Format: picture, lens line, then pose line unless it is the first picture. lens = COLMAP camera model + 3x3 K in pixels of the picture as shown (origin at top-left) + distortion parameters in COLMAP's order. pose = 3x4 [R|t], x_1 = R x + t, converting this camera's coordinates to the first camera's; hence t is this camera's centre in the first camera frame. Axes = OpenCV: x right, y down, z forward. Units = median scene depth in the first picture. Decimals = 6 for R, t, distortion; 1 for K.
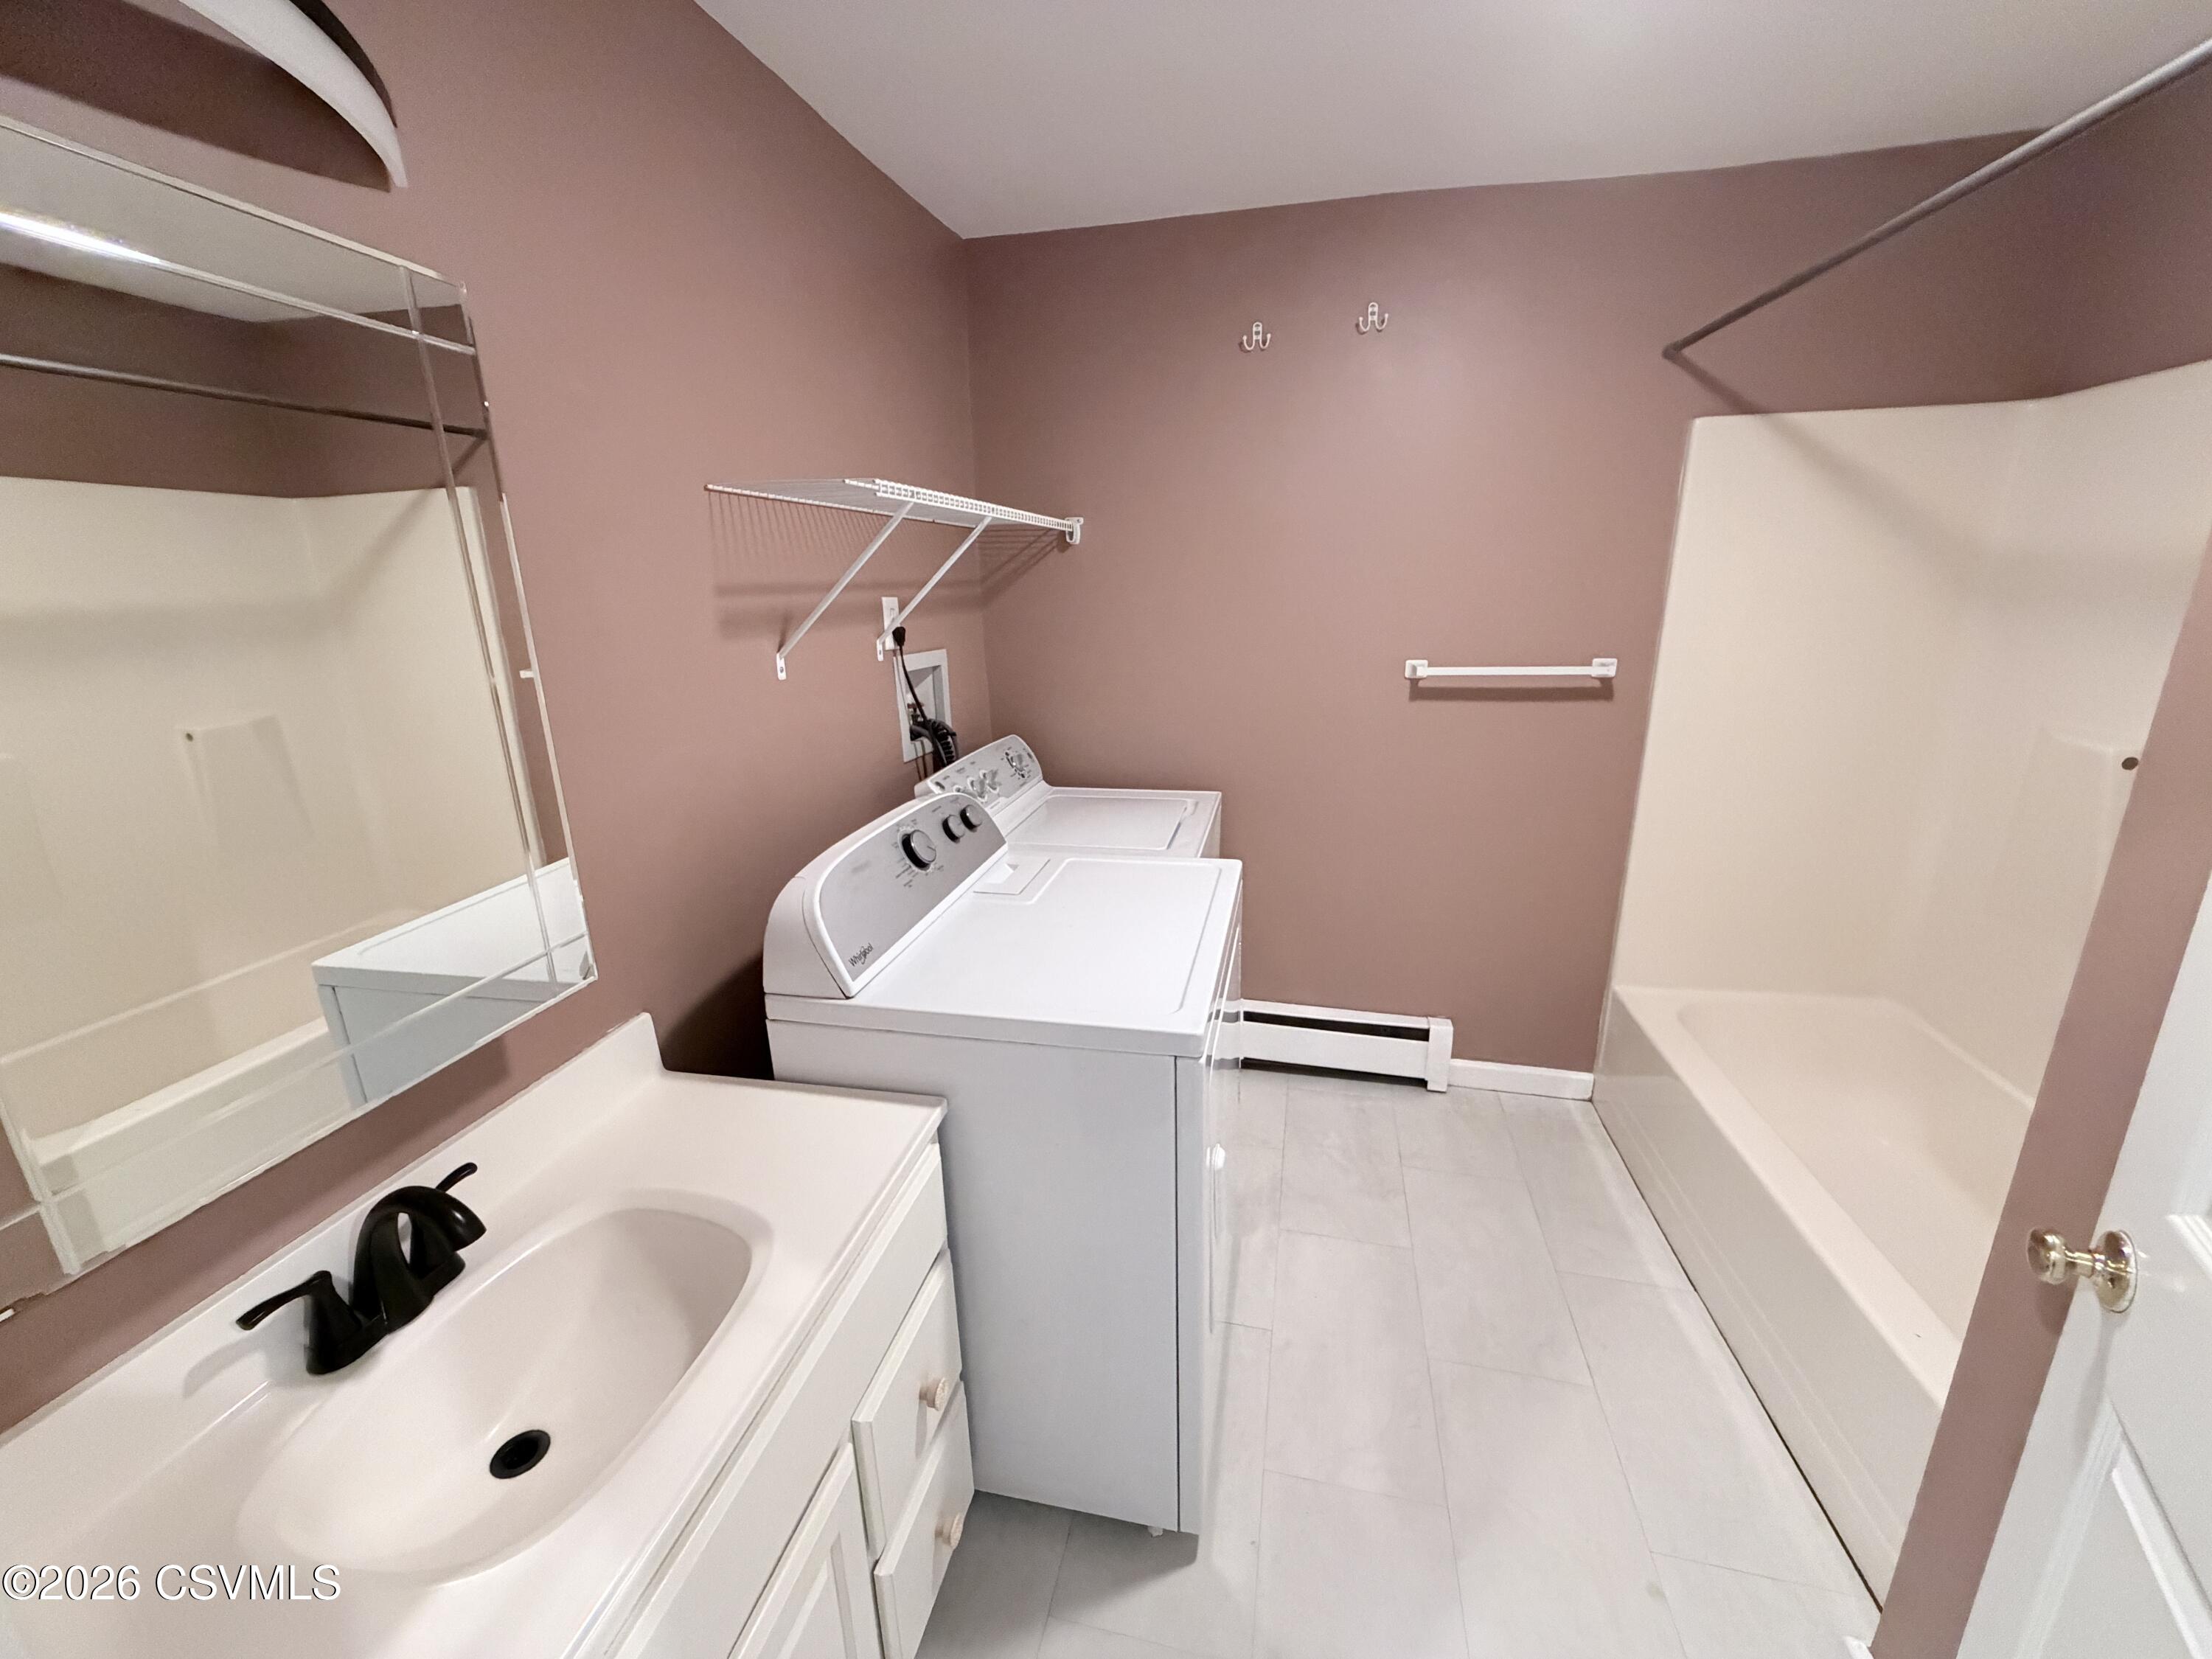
lens RADIAL K [[883.7, 0, 1098.2], [0, 883.7, 822.9], [0, 0, 1]] dist [0.012875, -0.000002]
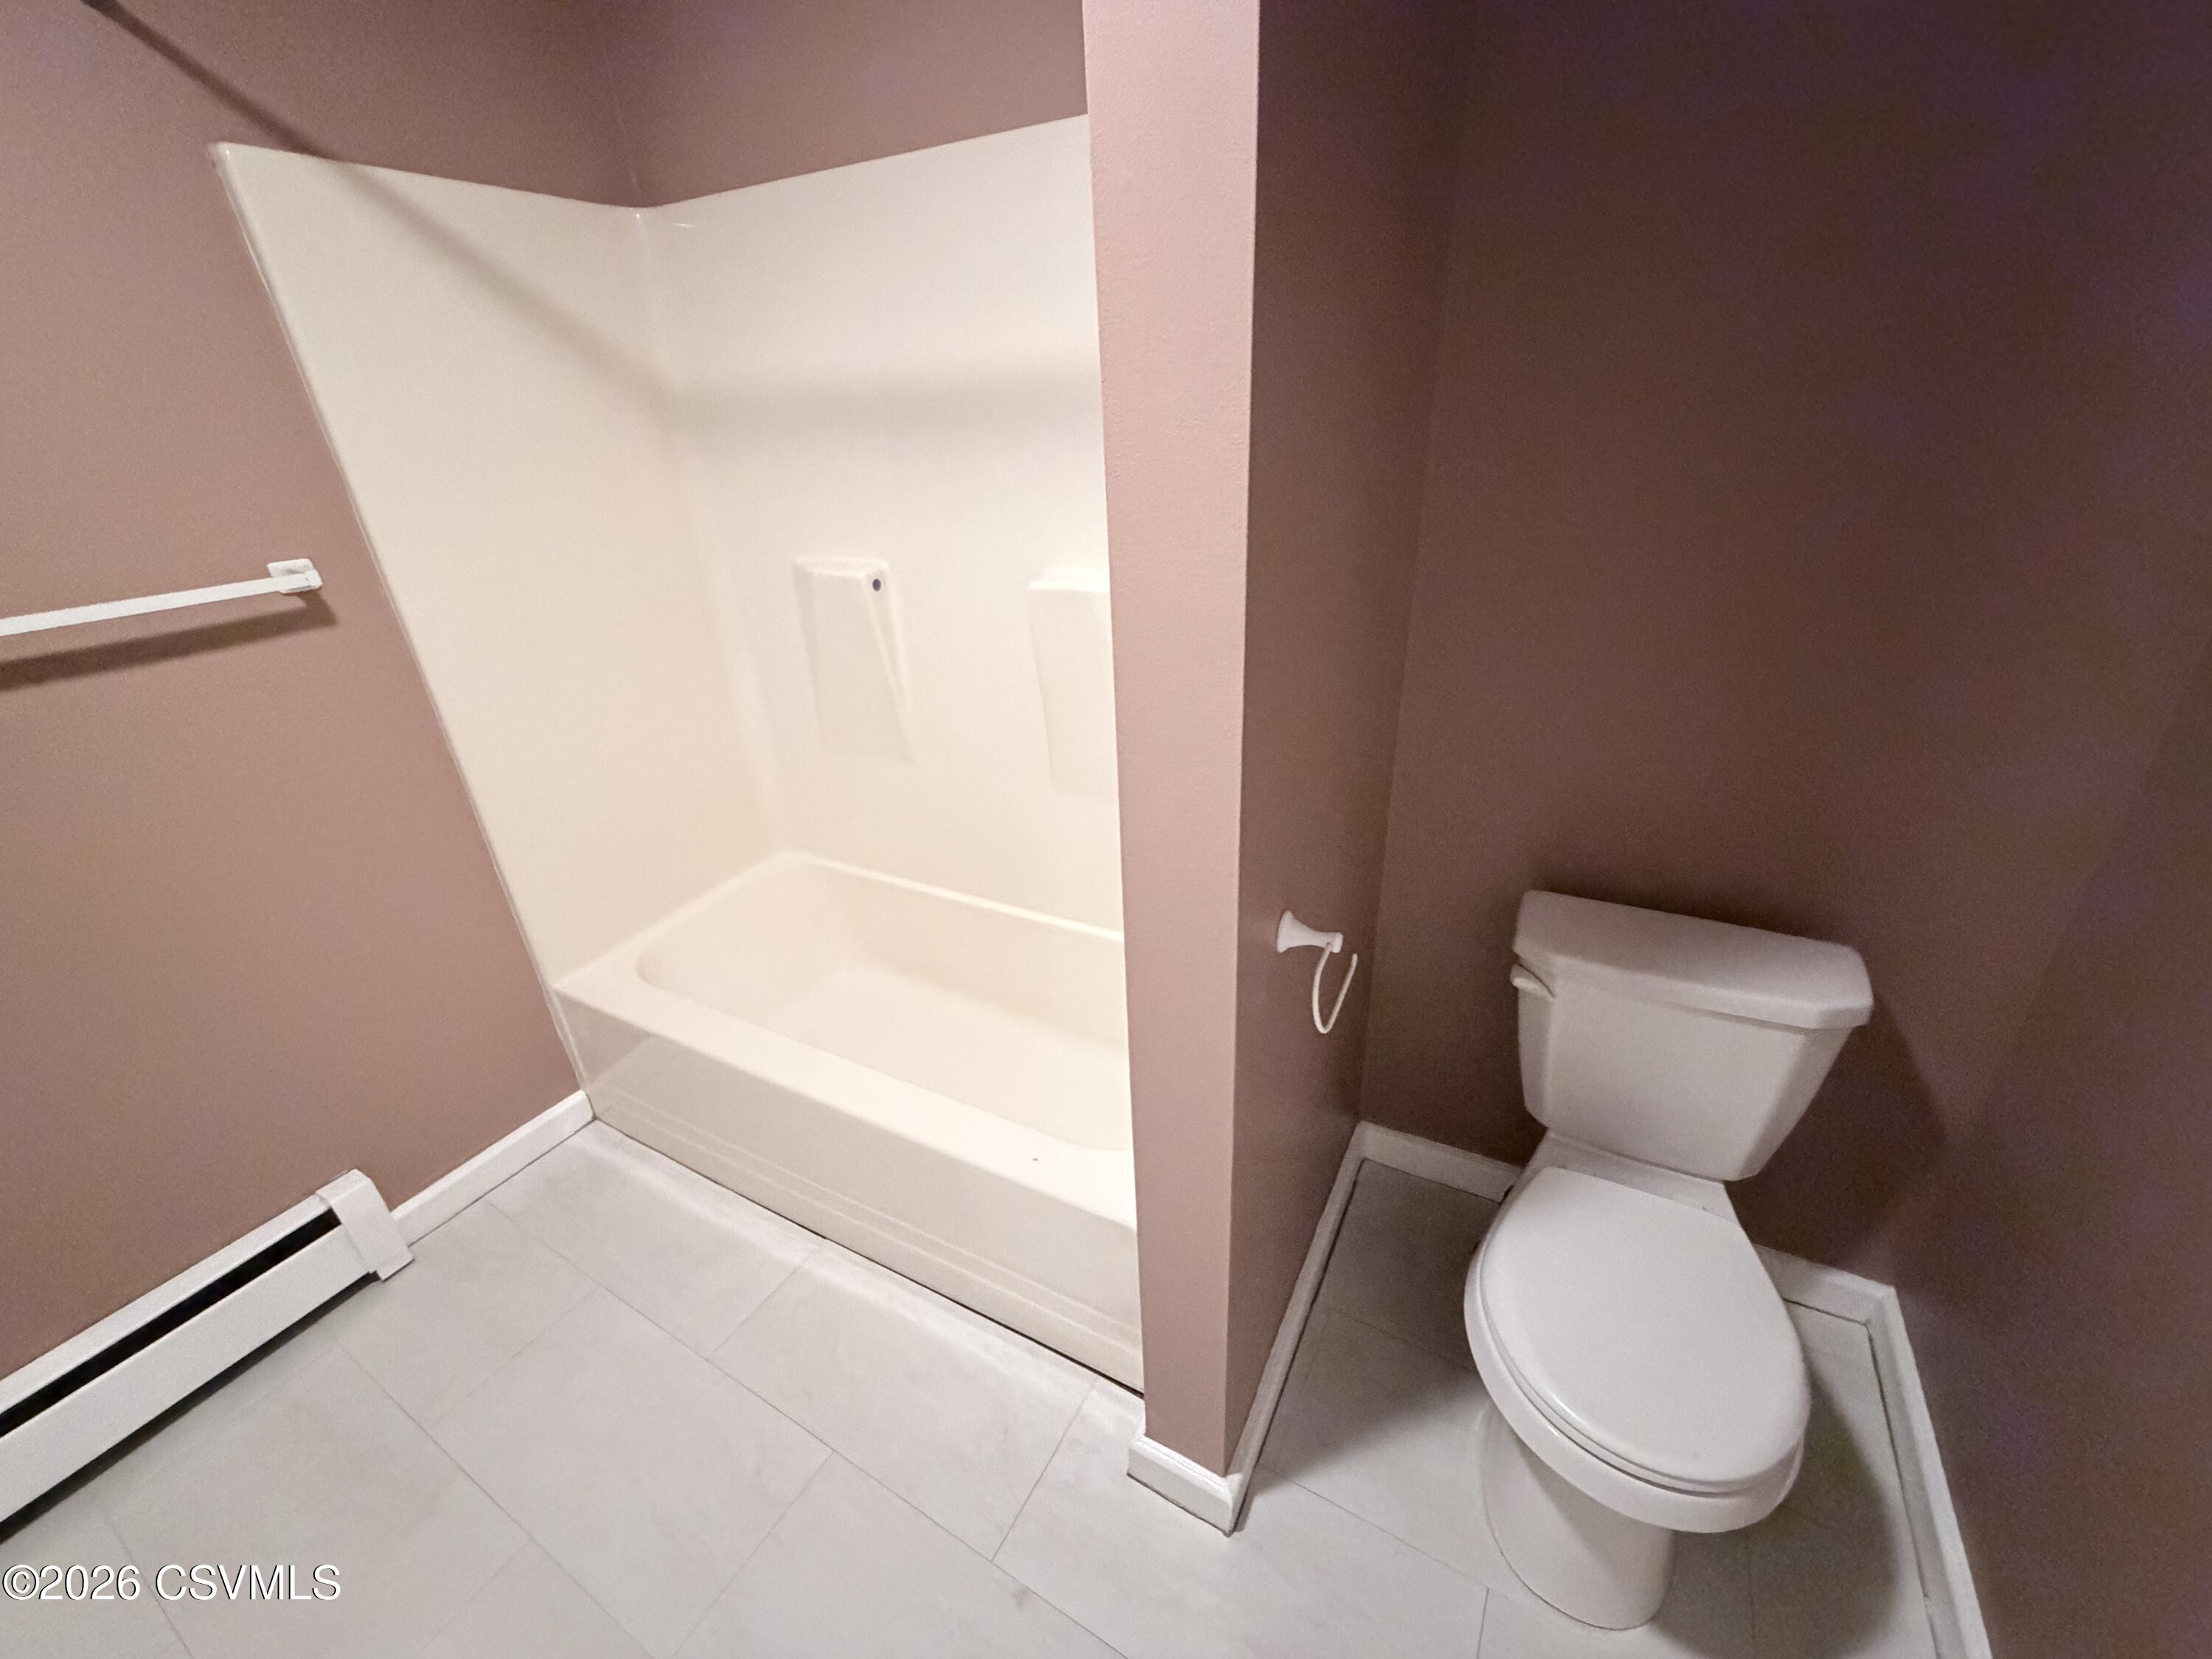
lens RADIAL K [[883.7, 0, 1098.2], [0, 883.7, 822.9], [0, 0, 1]] dist [0.012875, -0.000002]
pose [[0.292460, -0.400410, 0.868411, 0.109814], [0.306581, 0.899442, 0.311469, -0.038202], [-0.905801, 0.175147, 0.385810, 0.260024]]
